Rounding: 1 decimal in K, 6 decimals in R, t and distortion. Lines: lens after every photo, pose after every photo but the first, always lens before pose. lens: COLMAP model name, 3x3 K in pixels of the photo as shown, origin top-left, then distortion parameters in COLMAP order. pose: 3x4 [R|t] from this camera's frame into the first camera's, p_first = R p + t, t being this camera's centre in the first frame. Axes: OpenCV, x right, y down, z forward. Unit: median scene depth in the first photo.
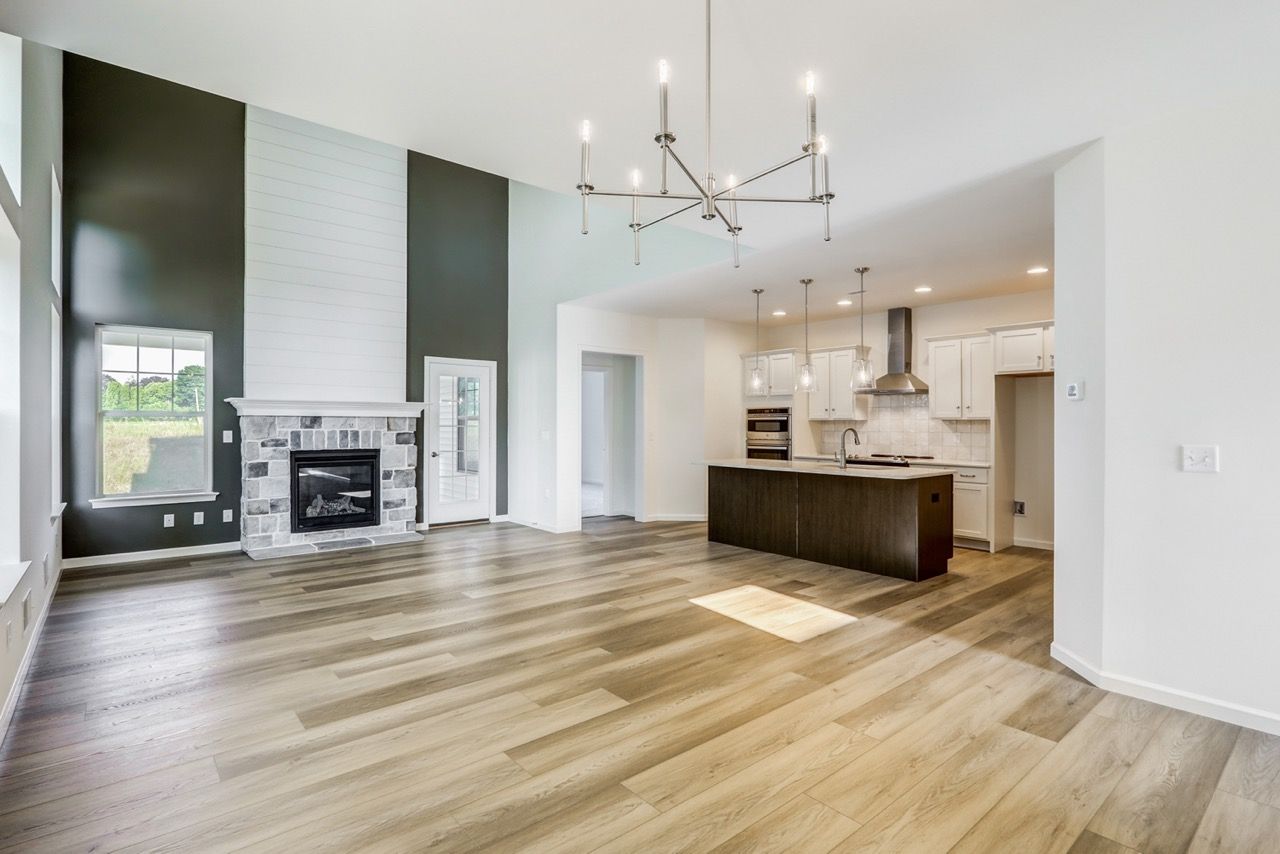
lens RADIAL K [[614.5, 0, 611.7], [0, 614.5, 421.9], [0, 0, 1]] dist [-0.007947, 0.004732]
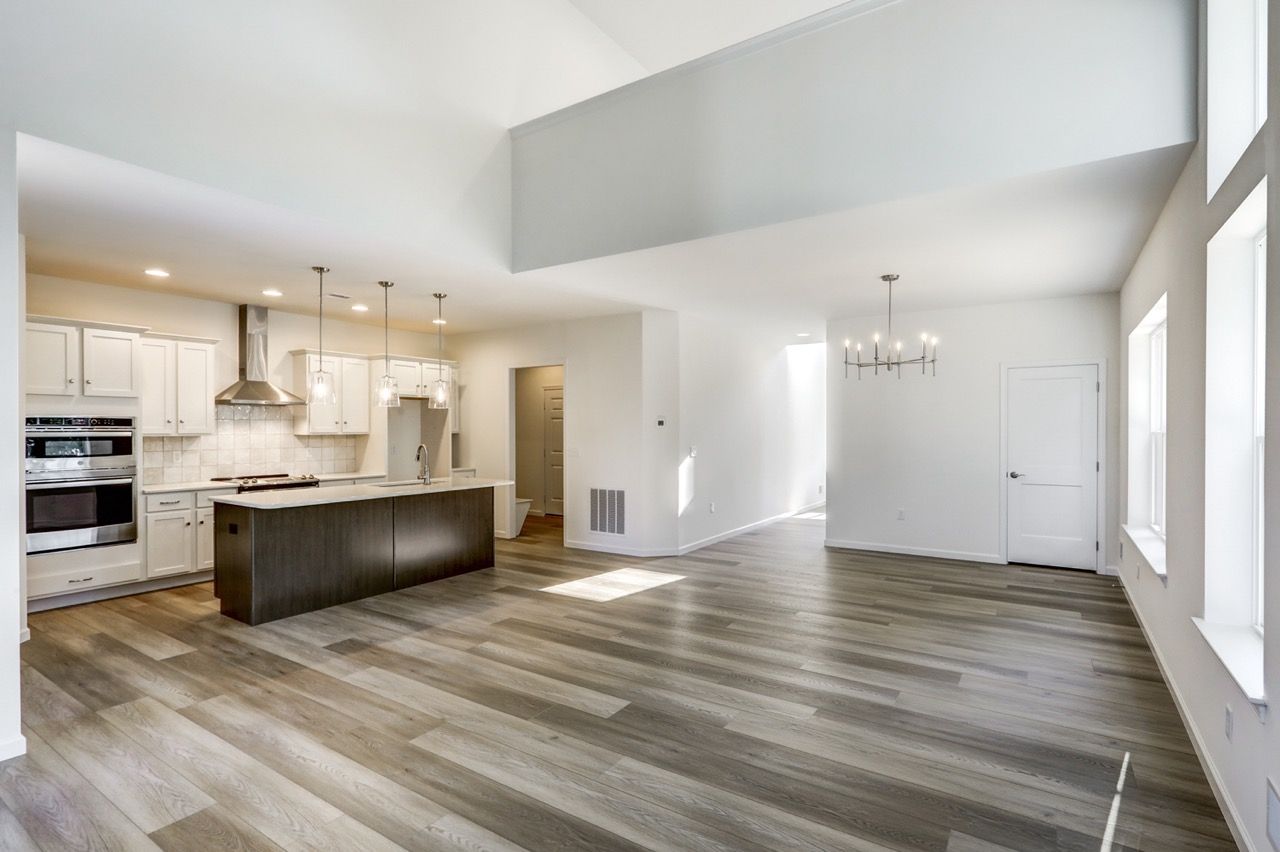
lens RADIAL K [[614.5, 0, 636.0], [0, 614.5, 433.0], [0, 0, 1]] dist [-0.007947, 0.004732]
pose [[-0.325815, -0.009933, 0.945381, -0.579642], [-0.003043, 0.999951, 0.009457, -0.016933], [-0.945429, 0.000205, -0.325829, 0.815611]]
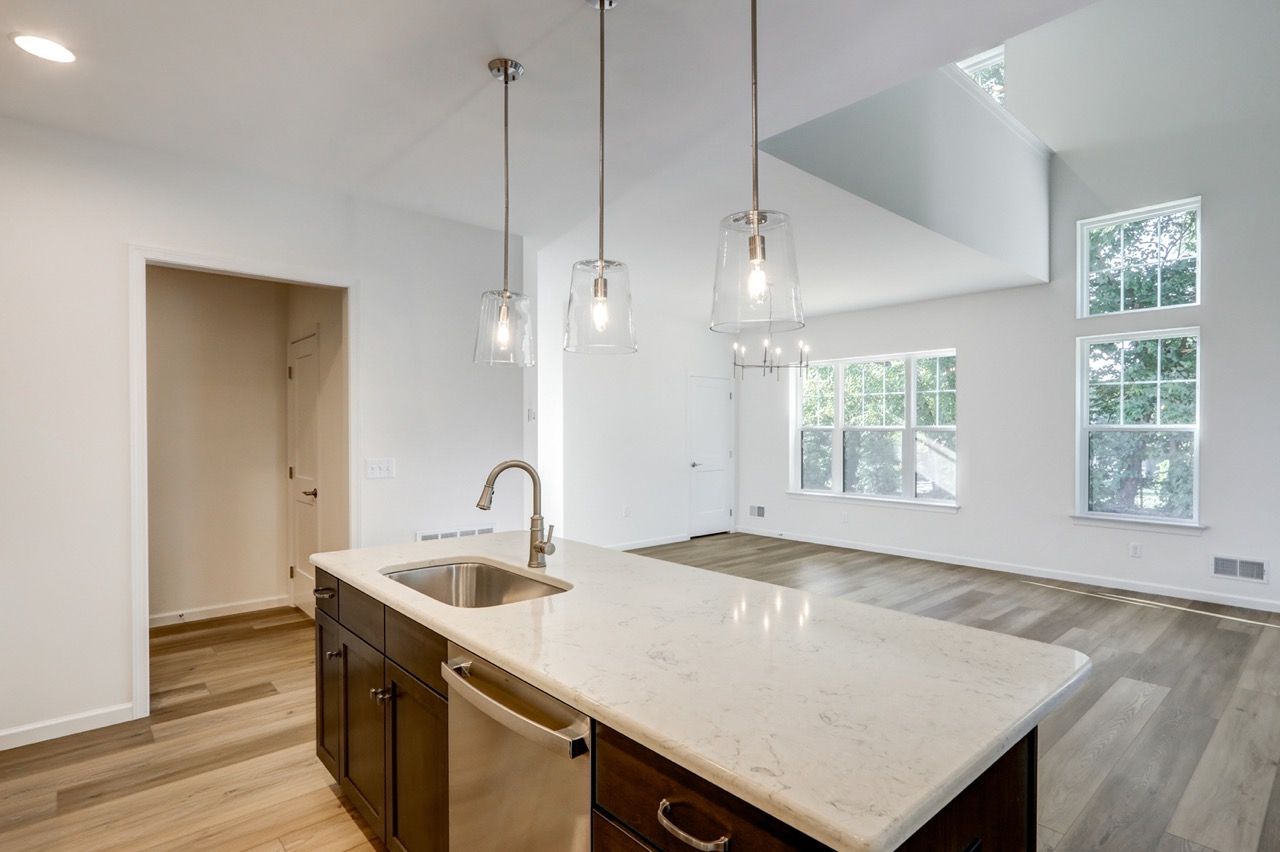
lens RADIAL K [[644.0, 0, 659.2], [0, 644.0, 439.1], [0, 0, 1]] dist [-0.018815, 0.001015]
pose [[-0.995910, -0.002682, -0.090308, 0.276924], [-0.003686, 0.999933, 0.010950, -0.006663], [0.090272, 0.011238, -0.995854, 1.144448]]
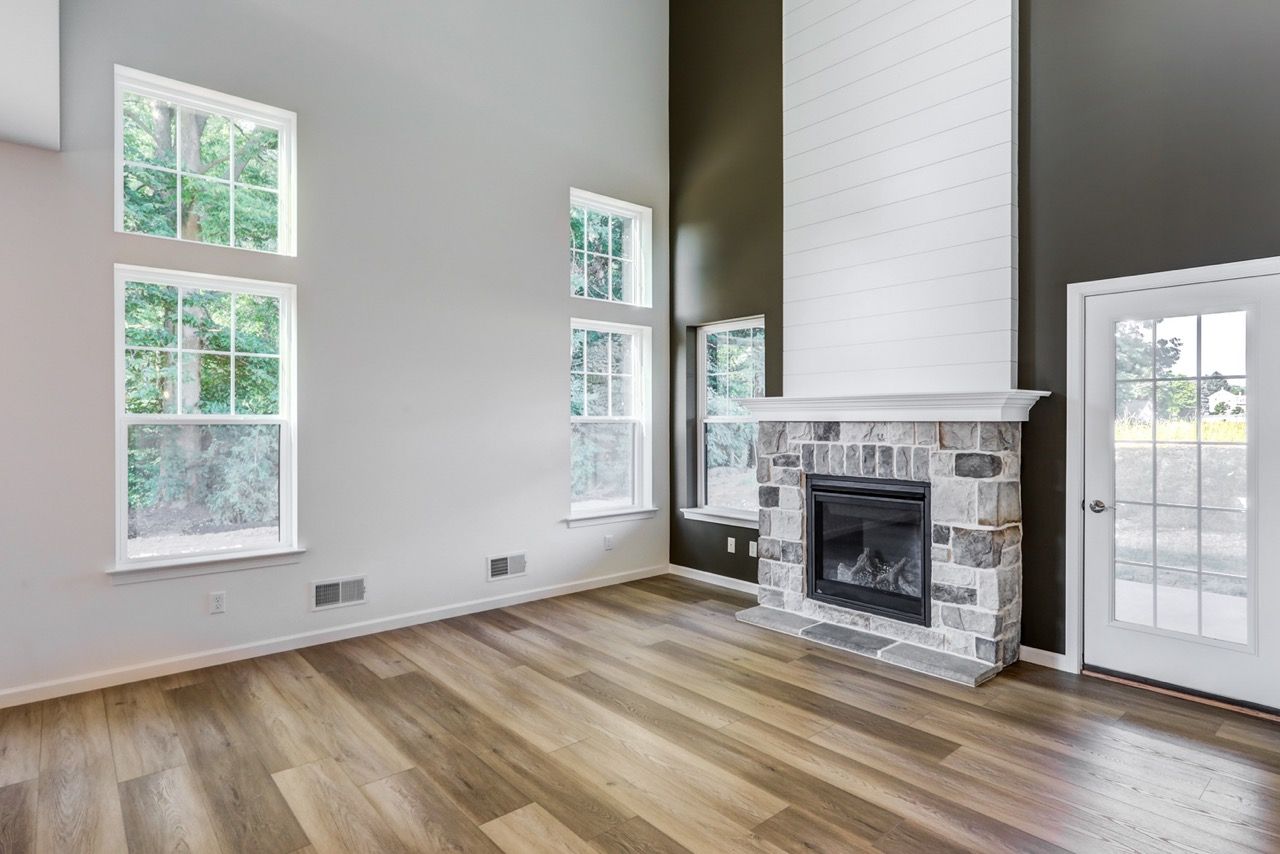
lens RADIAL K [[692.6, 0, 640.8], [0, 692.6, 427.9], [0, 0, 1]] dist [-0.003379, 0.005423]
pose [[0.060027, 0.007119, -0.998171, 0.200428], [0.002810, 0.999969, 0.007301, -0.007950], [0.998193, -0.003243, 0.060005, 0.727778]]
